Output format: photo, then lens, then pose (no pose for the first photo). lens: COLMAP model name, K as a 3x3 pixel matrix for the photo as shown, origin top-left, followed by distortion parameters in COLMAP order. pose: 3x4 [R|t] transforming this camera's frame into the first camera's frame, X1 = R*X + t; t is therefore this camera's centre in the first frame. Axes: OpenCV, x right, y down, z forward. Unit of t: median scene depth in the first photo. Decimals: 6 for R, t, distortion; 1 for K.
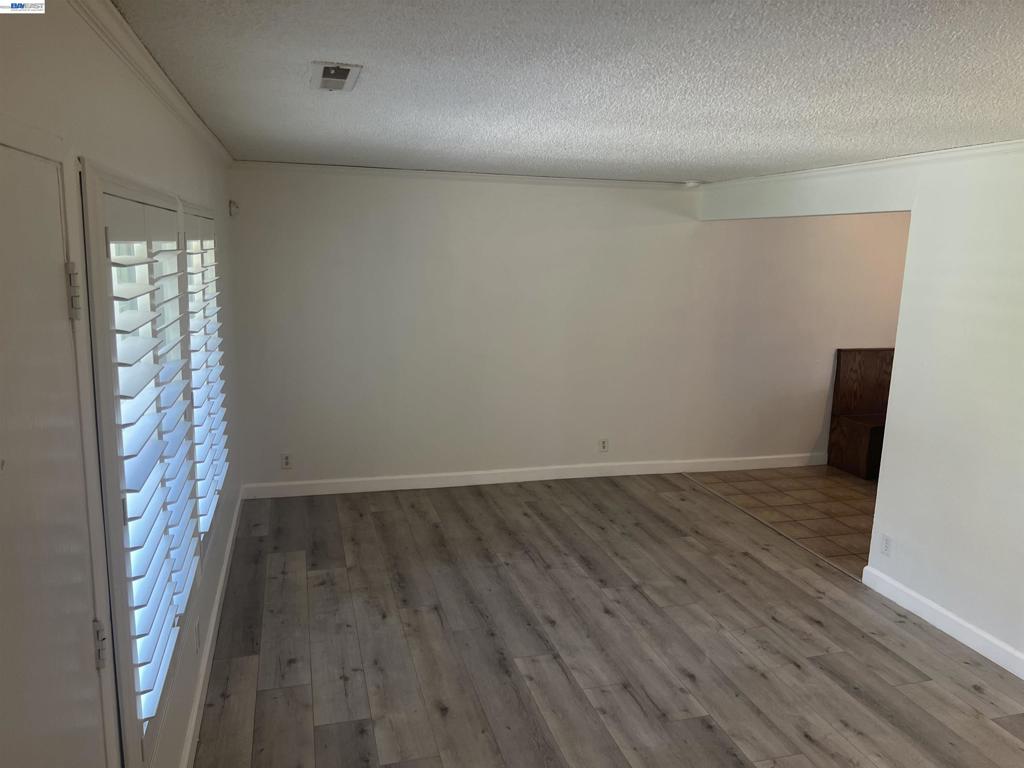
lens RADIAL K [[764.0, 0, 514.6], [0, 764.0, 385.1], [0, 0, 1]] dist [0.064934, -0.076517]
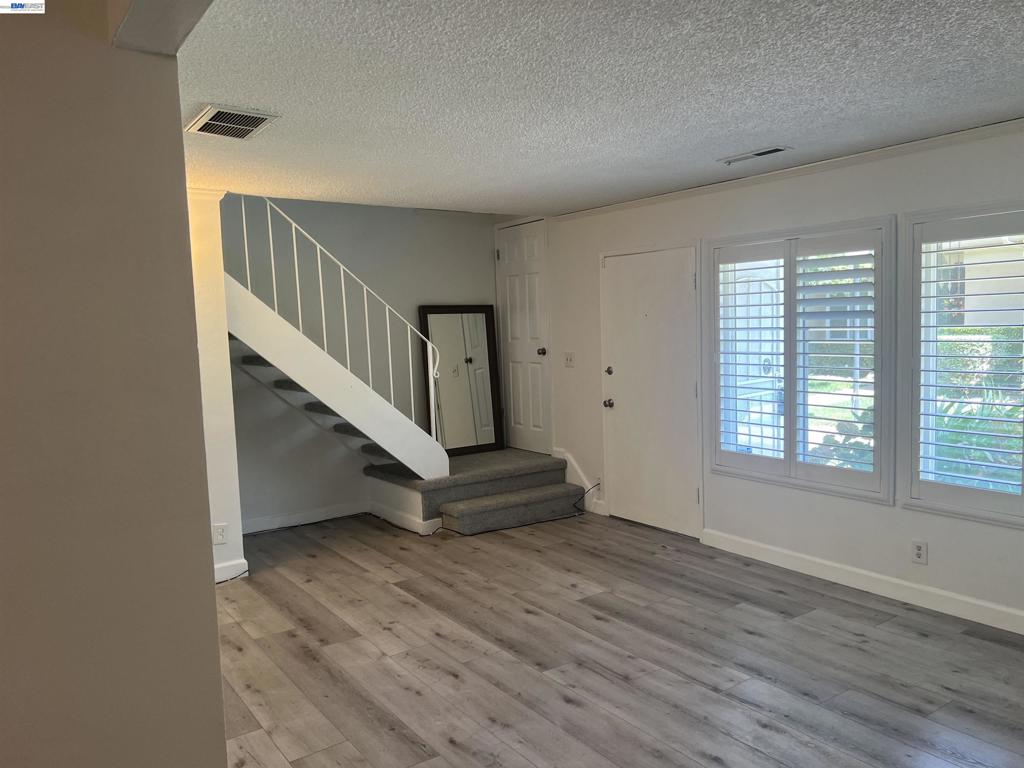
lens RADIAL K [[764.0, 0, 511.9], [0, 764.0, 385.1], [0, 0, 1]] dist [0.064934, -0.076517]
pose [[-0.946213, 0.031972, -0.321962, 0.590434], [-0.048738, 0.969666, 0.239525, -0.202318], [0.319854, 0.242333, -0.915952, 1.772869]]
